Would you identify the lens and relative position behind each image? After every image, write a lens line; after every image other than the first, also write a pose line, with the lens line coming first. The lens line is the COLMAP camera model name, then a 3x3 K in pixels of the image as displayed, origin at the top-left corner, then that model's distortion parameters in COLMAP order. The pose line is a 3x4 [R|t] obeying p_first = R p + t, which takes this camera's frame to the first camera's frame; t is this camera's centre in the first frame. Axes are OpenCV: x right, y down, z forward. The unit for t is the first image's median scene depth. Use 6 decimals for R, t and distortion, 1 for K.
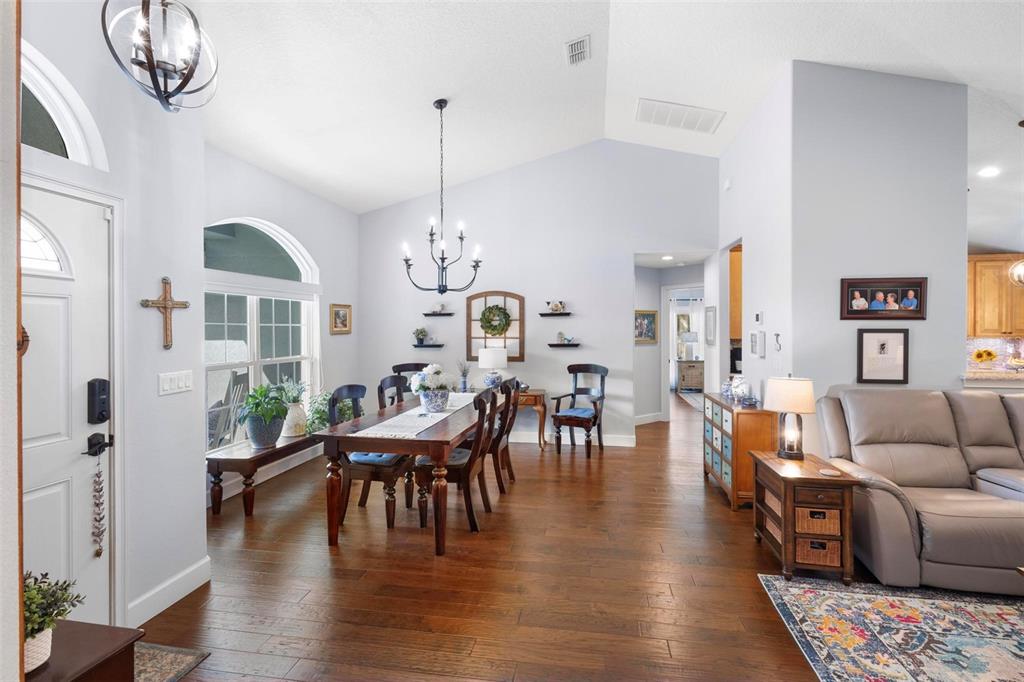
lens RADIAL K [[476.2, 0, 522.3], [0, 476.2, 328.2], [0, 0, 1]] dist [0.000527, 0.000148]
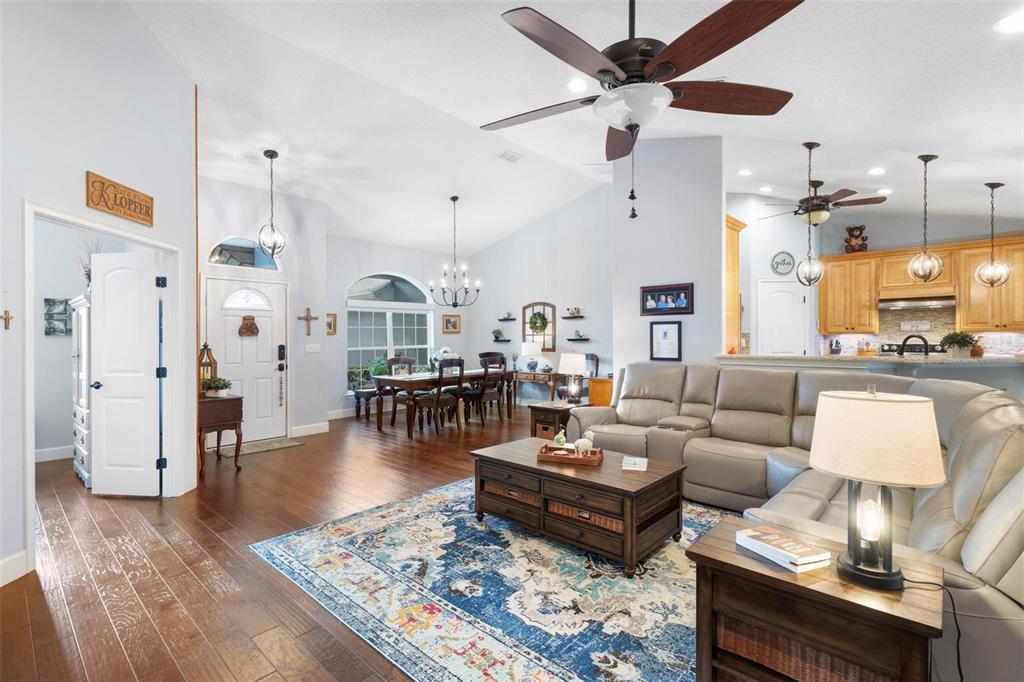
lens RADIAL K [[476.2, 0, 522.3], [0, 476.2, 328.2], [0, 0, 1]] dist [0.000527, 0.000148]
pose [[0.845187, -0.016243, -0.534224, 0.739068], [0.008207, 0.999815, -0.017414, 0.027171], [0.534408, 0.010334, 0.845163, -0.259112]]
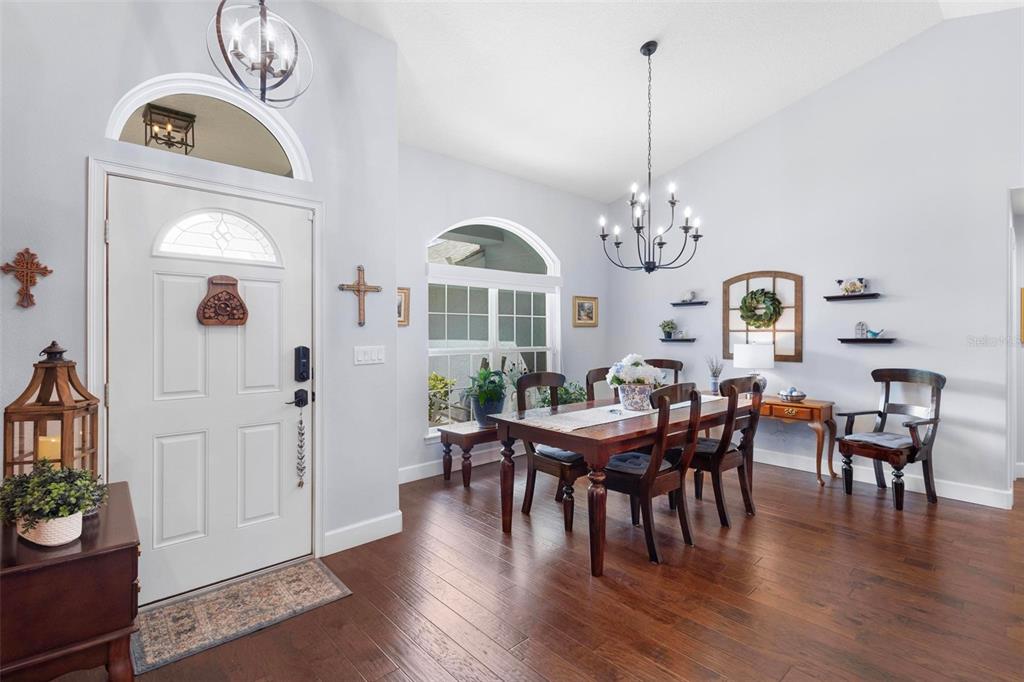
lens RADIAL K [[483.0, 0, 515.7], [0, 483.0, 332.5], [0, 0, 1]] dist [0.003378, 0.000103]
pose [[0.782981, 0.000237, -0.622046, 0.136871], [-0.001483, 0.999998, -0.001486, 0.027706], [0.622044, 0.002086, 0.782979, 0.136810]]
